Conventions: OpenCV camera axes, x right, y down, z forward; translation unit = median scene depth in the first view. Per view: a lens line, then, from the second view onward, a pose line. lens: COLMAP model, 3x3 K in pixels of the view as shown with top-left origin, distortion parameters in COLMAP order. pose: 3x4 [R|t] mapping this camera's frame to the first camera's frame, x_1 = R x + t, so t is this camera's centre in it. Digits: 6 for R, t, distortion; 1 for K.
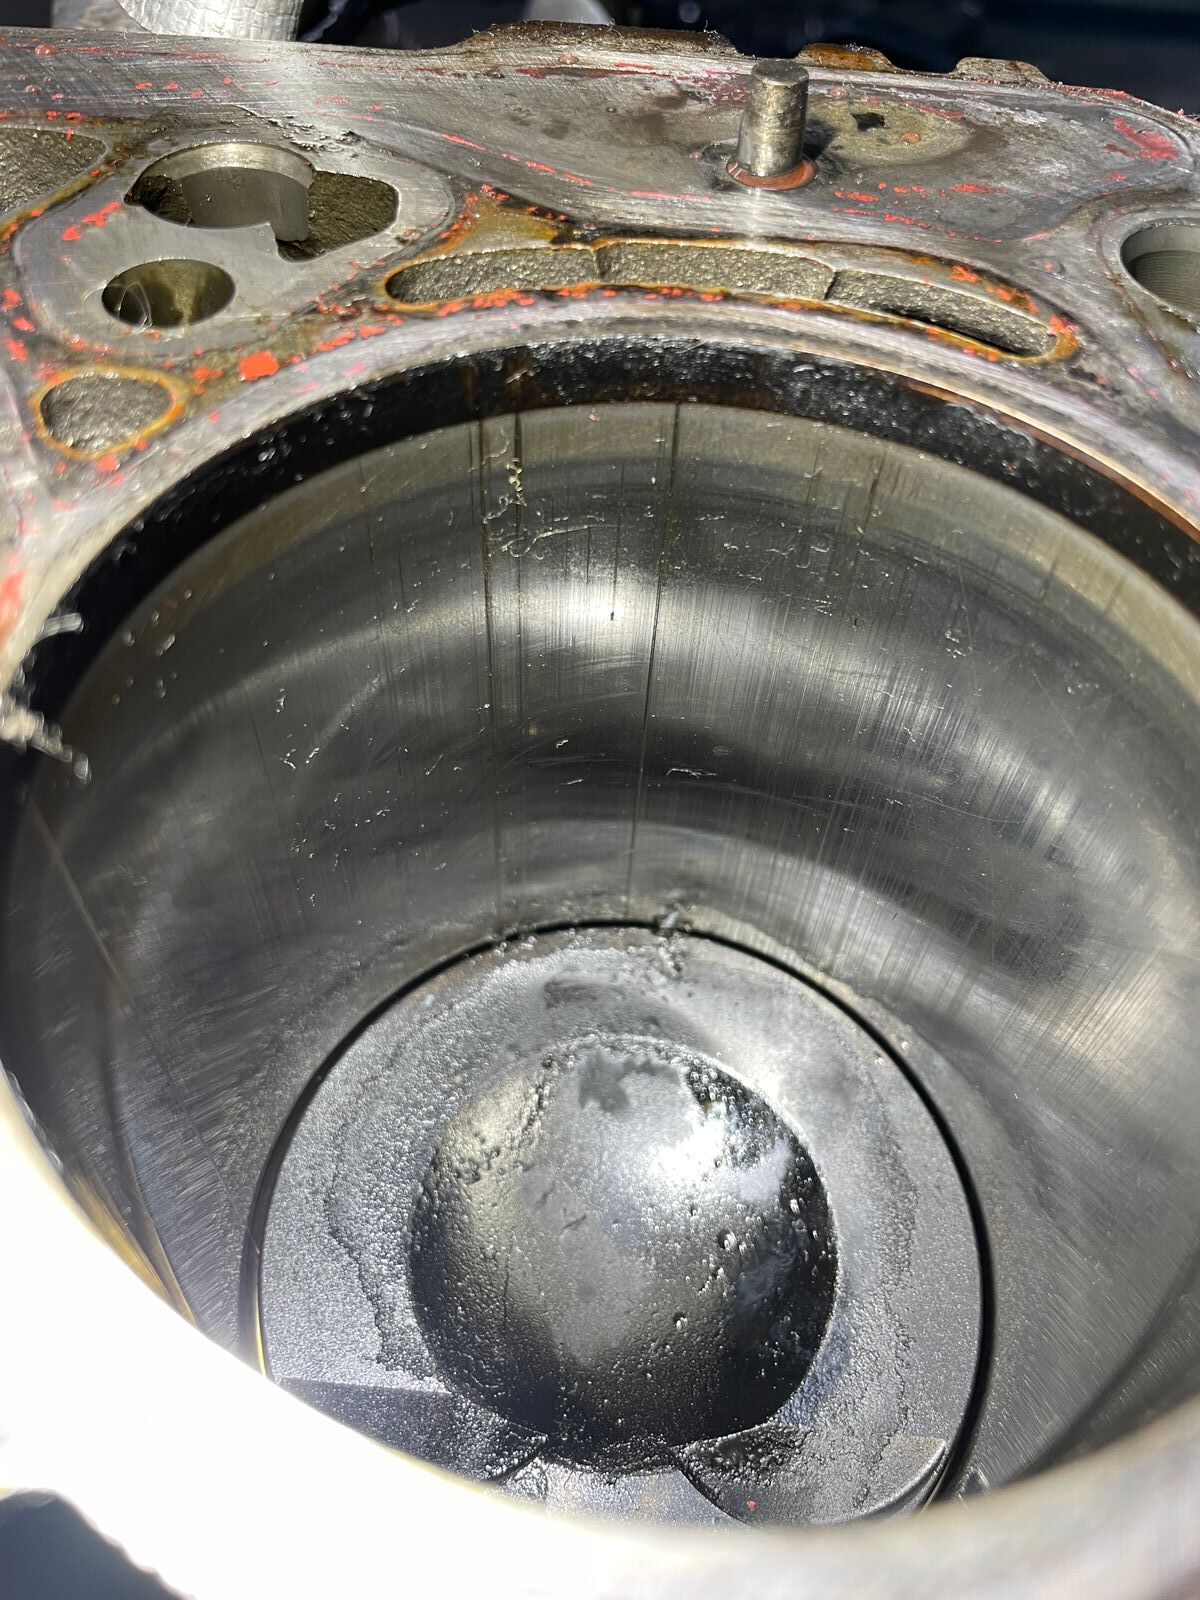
lens RADIAL K [[1214.4, 0, 597.7], [0, 1214.4, 804.2], [0, 0, 1]] dist [-0.003678, -0.017394]
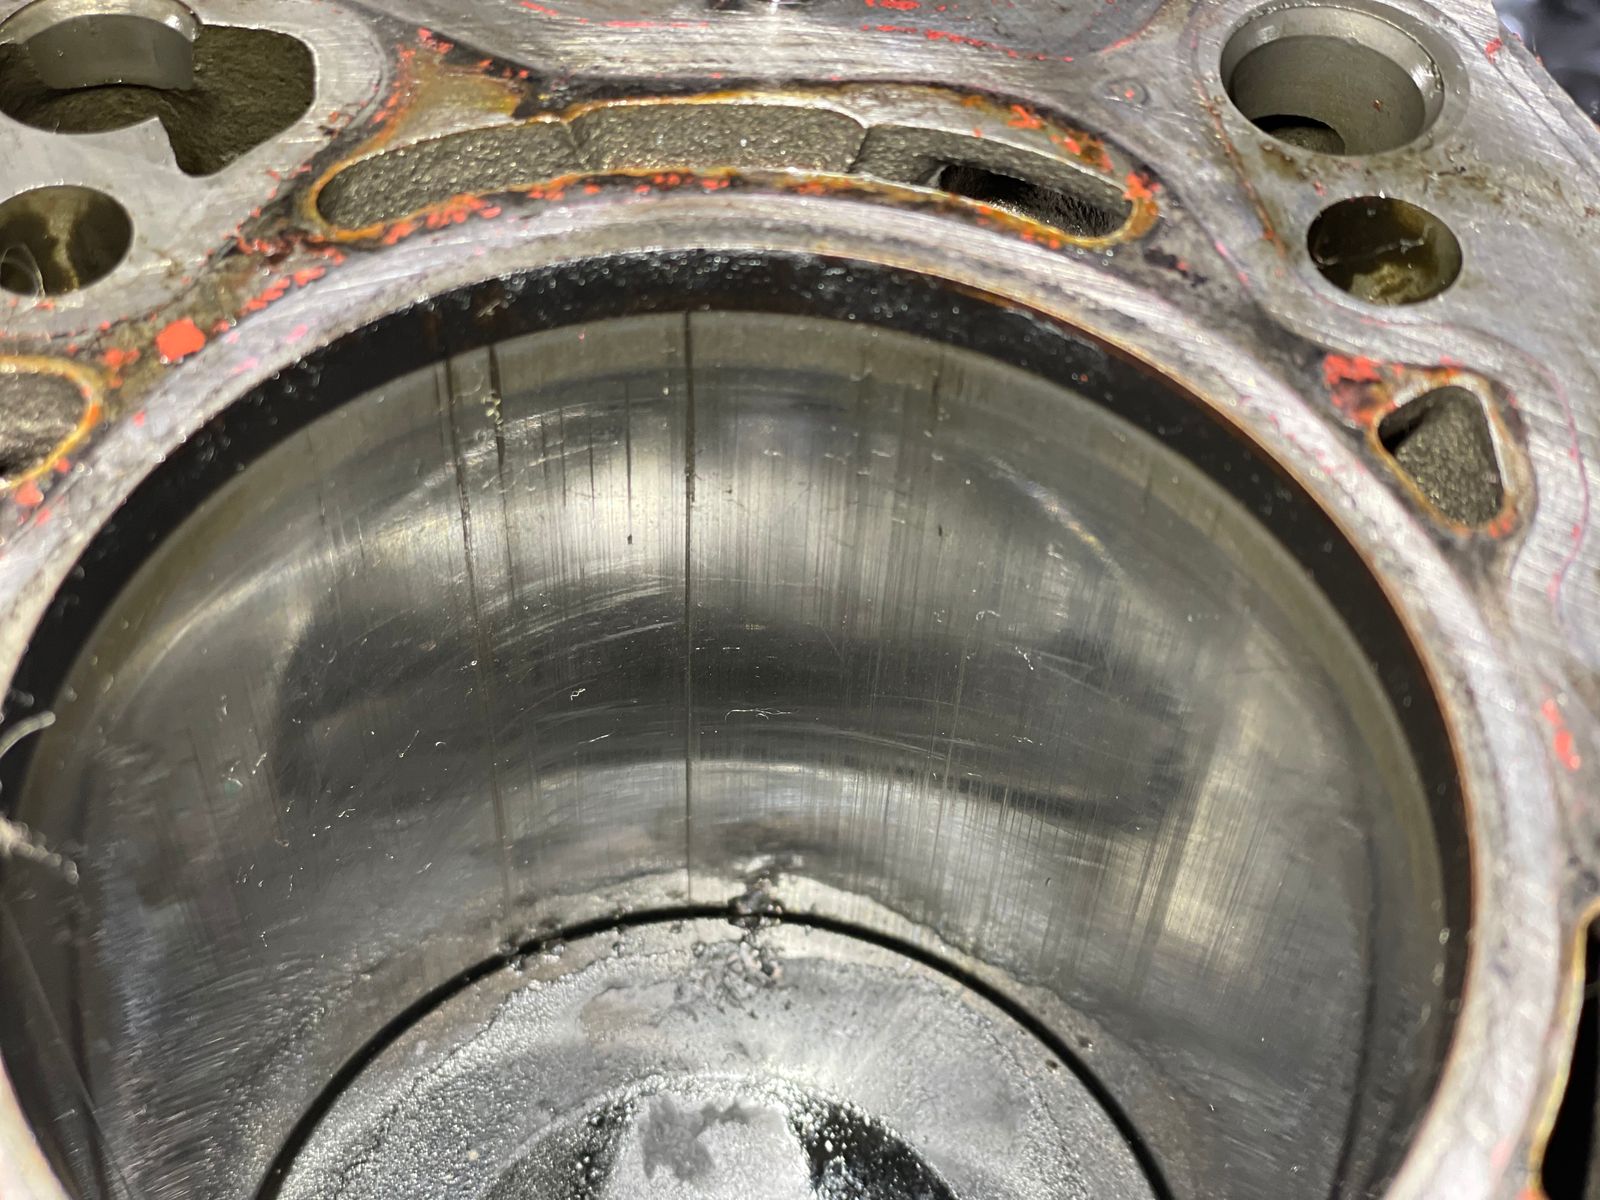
lens RADIAL K [[2398.6, 0, 798.6], [0, 2398.6, 597.9], [0, 0, 1]] dist [-0.048566, 0.000000]
pose [[0.994427, -0.085496, 0.061691, 0.024437], [0.084694, 0.996286, 0.015495, -0.153391], [-0.062786, -0.010184, 0.997975, -0.596990]]
